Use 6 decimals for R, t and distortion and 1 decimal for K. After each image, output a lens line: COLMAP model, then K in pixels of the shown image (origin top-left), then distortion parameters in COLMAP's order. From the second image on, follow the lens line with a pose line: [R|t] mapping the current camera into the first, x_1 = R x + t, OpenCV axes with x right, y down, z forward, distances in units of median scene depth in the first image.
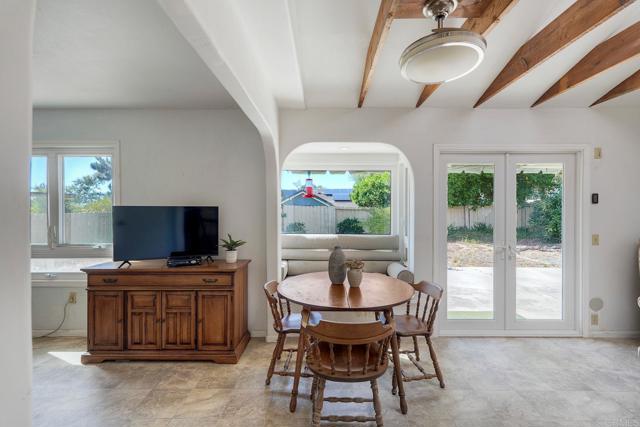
lens RADIAL K [[280.6, 0, 320.6], [0, 280.6, 213.3], [0, 0, 1]] dist [0.001979, 0.000361]
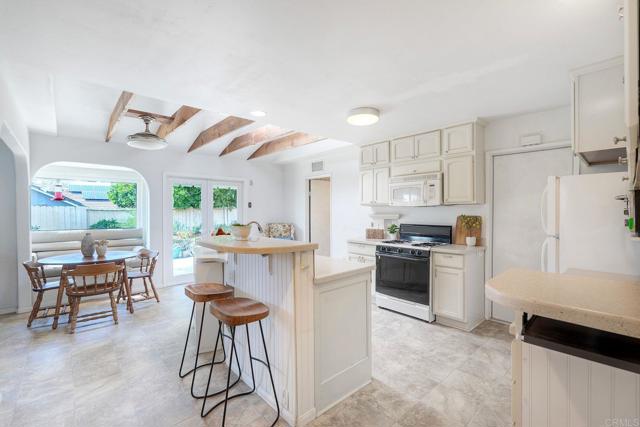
lens RADIAL K [[282.4, 0, 314.8], [0, 282.4, 211.3], [0, 0, 1]] dist [0.000677, 0.000050]
pose [[0.743911, -0.002084, 0.668275, -0.051454], [0.009177, 0.999933, -0.007098, 0.014249], [-0.668216, 0.011413, 0.743880, -0.994277]]
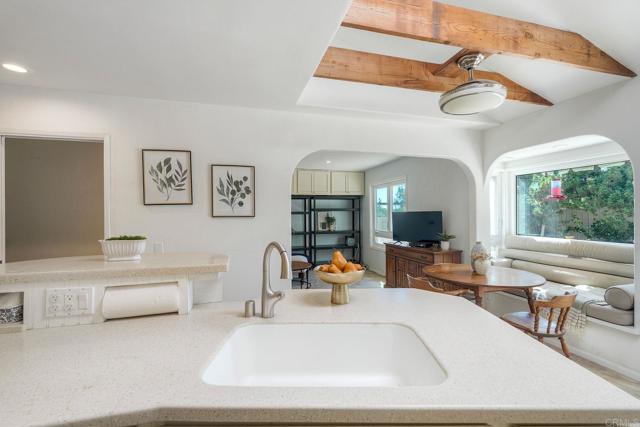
lens RADIAL K [[280.6, 0, 320.6], [0, 280.6, 213.3], [0, 0, 1]] dist [0.001979, 0.000361]
pose [[0.289401, -0.007660, -0.957177, 0.979148], [-0.001755, 0.999962, -0.008533, 0.001011], [0.957206, 0.004149, 0.289377, -0.041317]]
